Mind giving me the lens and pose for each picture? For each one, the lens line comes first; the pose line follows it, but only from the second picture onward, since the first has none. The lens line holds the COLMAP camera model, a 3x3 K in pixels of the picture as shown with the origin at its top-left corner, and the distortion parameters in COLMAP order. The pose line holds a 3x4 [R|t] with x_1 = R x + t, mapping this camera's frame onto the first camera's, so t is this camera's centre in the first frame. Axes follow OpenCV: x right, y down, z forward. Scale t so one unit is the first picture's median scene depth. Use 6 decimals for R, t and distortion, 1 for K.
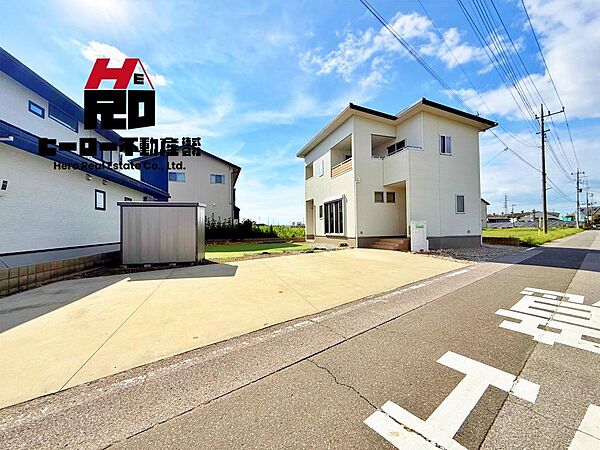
lens RADIAL K [[240.1, 0, 297.9], [0, 240.1, 225.0], [0, 0, 1]] dist [-0.001308, 0.000449]
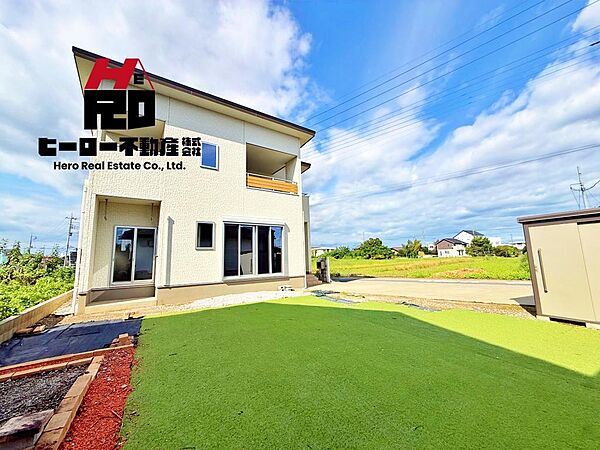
lens RADIAL K [[240.1, 0, 297.9], [0, 240.1, 225.0], [0, 0, 1]] dist [-0.001308, 0.000449]
pose [[-0.279429, 0.158153, 0.947052, -0.569503], [0.014450, 0.986922, -0.160548, 0.009571], [-0.960058, -0.031177, -0.278060, 1.206738]]
